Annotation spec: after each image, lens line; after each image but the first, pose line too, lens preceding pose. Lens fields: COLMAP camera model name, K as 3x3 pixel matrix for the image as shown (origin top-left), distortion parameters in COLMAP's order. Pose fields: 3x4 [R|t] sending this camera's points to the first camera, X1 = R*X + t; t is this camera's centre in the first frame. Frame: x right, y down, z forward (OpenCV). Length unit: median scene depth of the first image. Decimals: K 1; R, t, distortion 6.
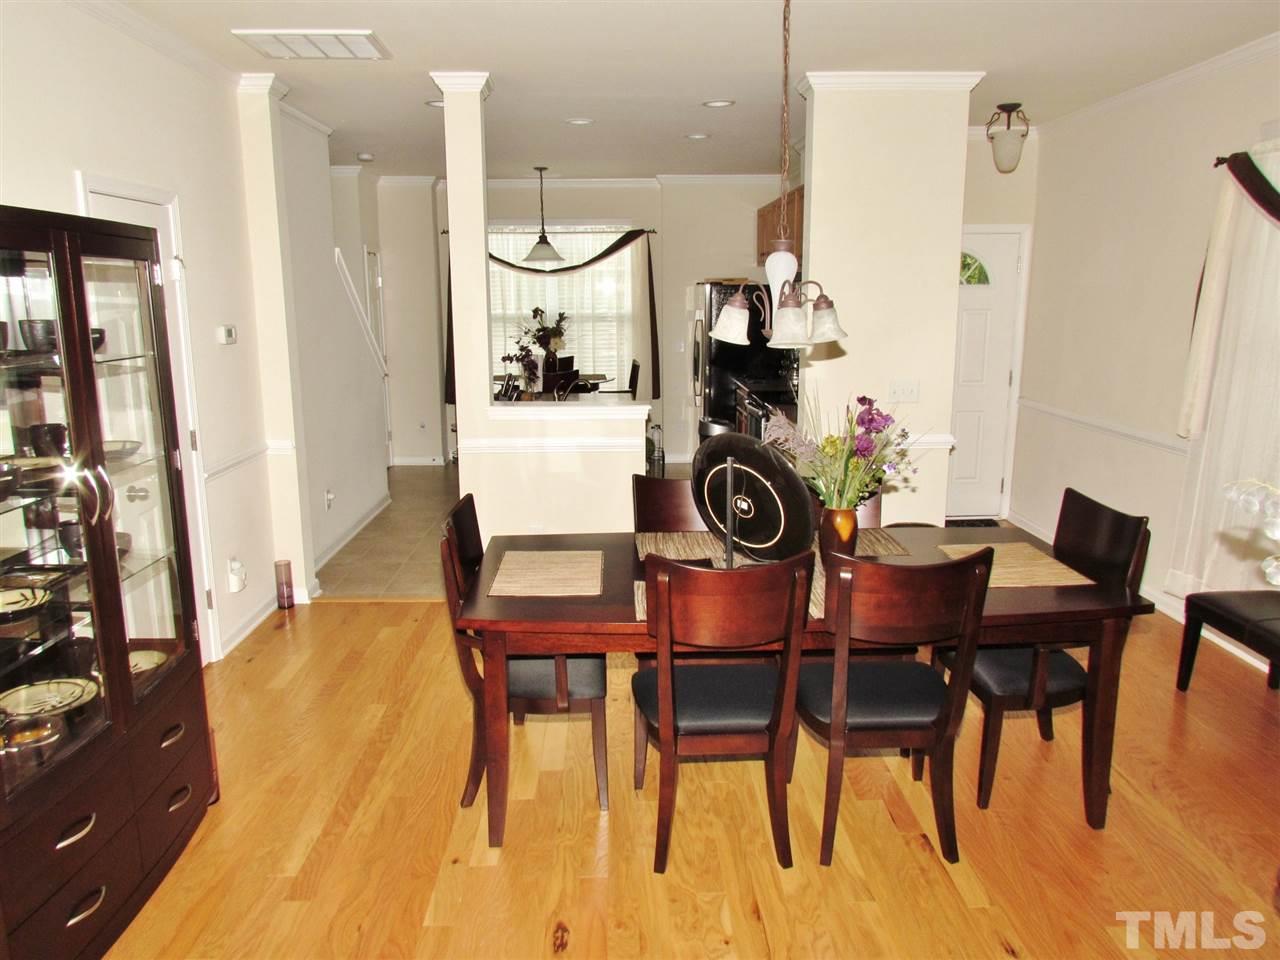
lens RADIAL K [[914.3, 0, 648.1], [0, 914.3, 479.2], [0, 0, 1]] dist [-0.012319, 0.001828]
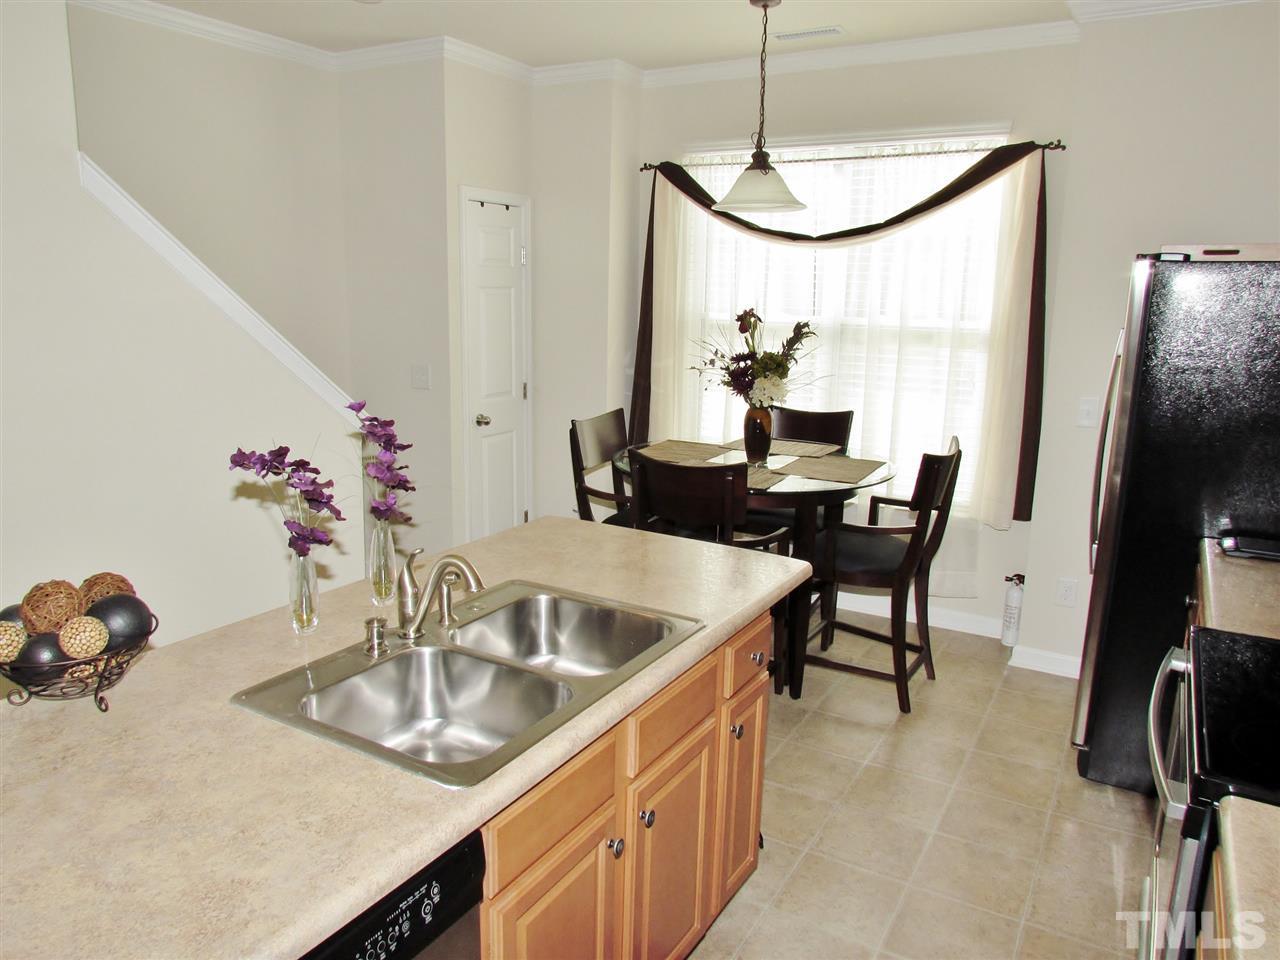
lens RADIAL K [[914.3, 0, 644.8], [0, 914.3, 480.0], [0, 0, 1]] dist [-0.012319, 0.001828]
pose [[0.848605, 0.128967, -0.513067, 0.087828], [-0.129147, 0.990990, 0.035493, -0.110676], [0.513022, 0.036141, 0.857615, 0.572224]]
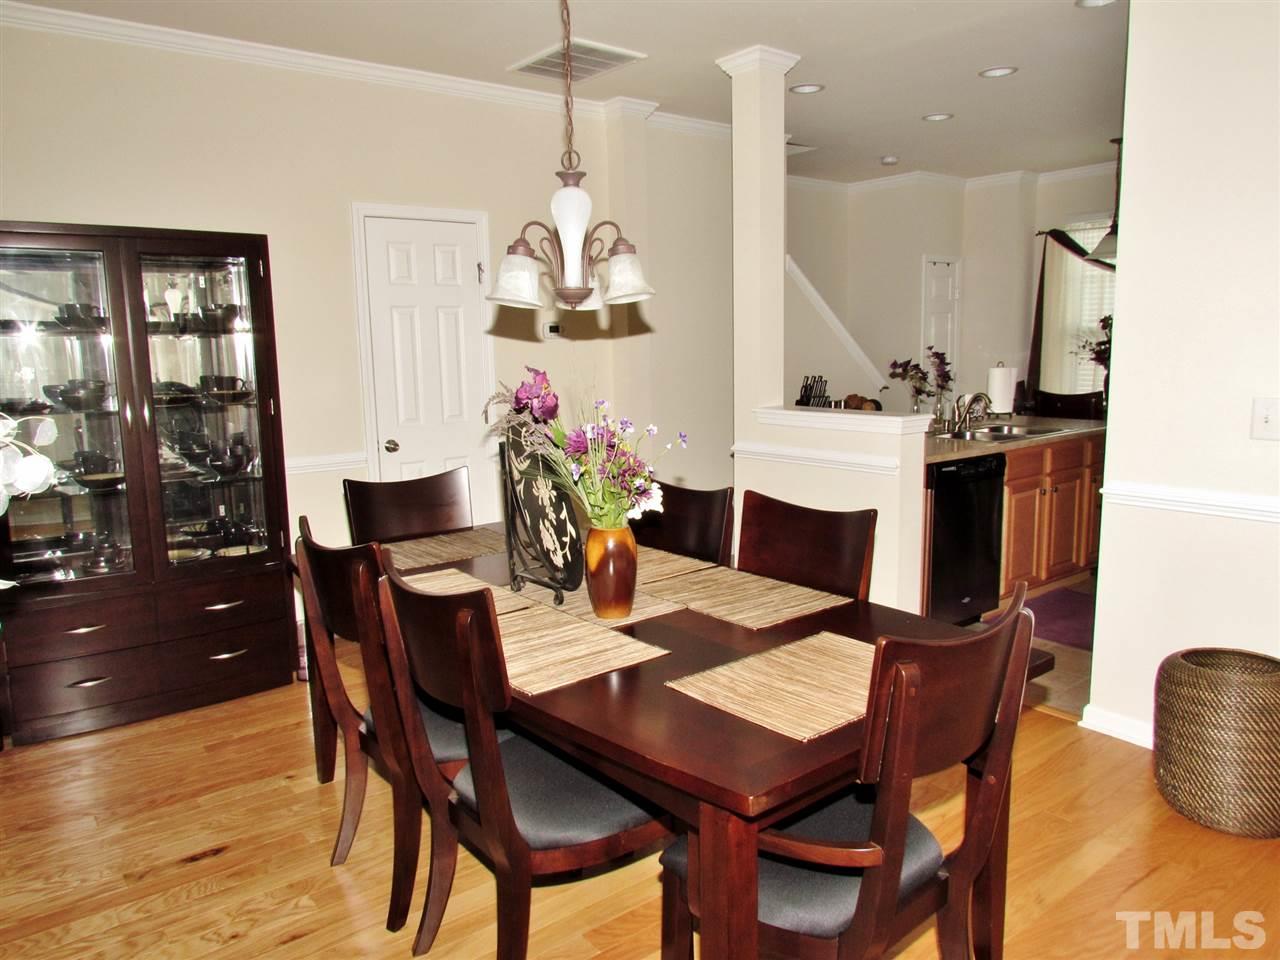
lens RADIAL K [[914.3, 0, 638.3], [0, 914.3, 485.9], [0, 0, 1]] dist [-0.012319, 0.001828]
pose [[0.593254, 0.118648, -0.796224, 0.288838], [-0.144672, 0.988690, 0.039535, -0.012353], [0.791909, 0.091737, 0.603709, 0.207713]]
